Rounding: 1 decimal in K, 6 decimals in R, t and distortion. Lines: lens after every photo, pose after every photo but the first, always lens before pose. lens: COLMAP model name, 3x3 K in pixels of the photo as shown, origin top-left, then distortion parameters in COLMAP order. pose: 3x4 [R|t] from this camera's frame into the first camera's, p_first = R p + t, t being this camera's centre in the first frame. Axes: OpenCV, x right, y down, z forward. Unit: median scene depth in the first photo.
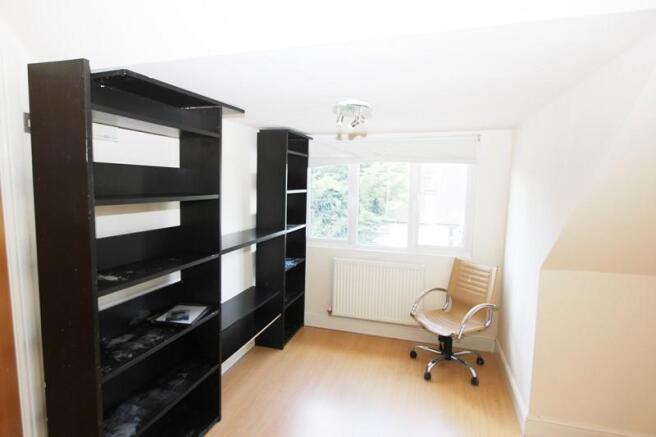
lens RADIAL K [[356.3, 0, 323.2], [0, 356.3, 219.9], [0, 0, 1]] dist [-0.028105, 0.017841]
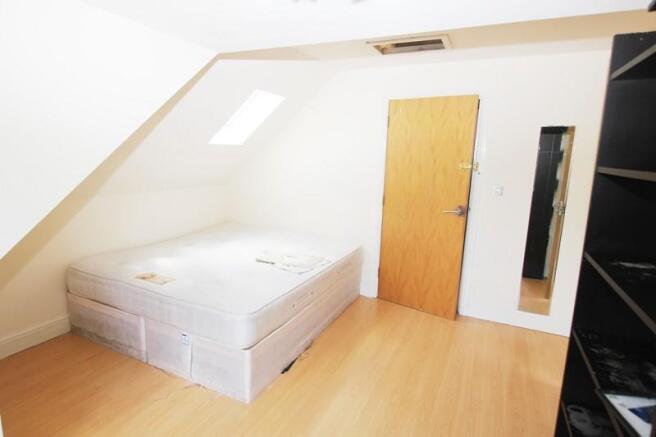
lens RADIAL K [[356.3, 0, 323.2], [0, 356.3, 219.9], [0, 0, 1]] dist [-0.028105, 0.017841]
pose [[-0.986032, -0.078044, 0.147139, -0.006306], [-0.034338, 0.959698, 0.278927, -0.092027], [-0.162977, 0.269979, -0.948973, 1.330074]]
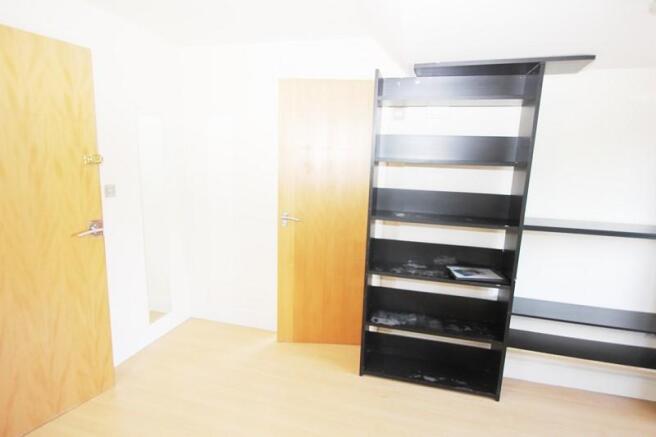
lens RADIAL K [[356.3, 0, 323.2], [0, 356.3, 219.9], [0, 0, 1]] dist [-0.028105, 0.017841]
pose [[0.038576, 0.155202, -0.987129, 0.591012], [-0.134172, 0.979723, 0.148795, 0.007293], [0.990207, 0.126705, 0.058618, 0.432996]]
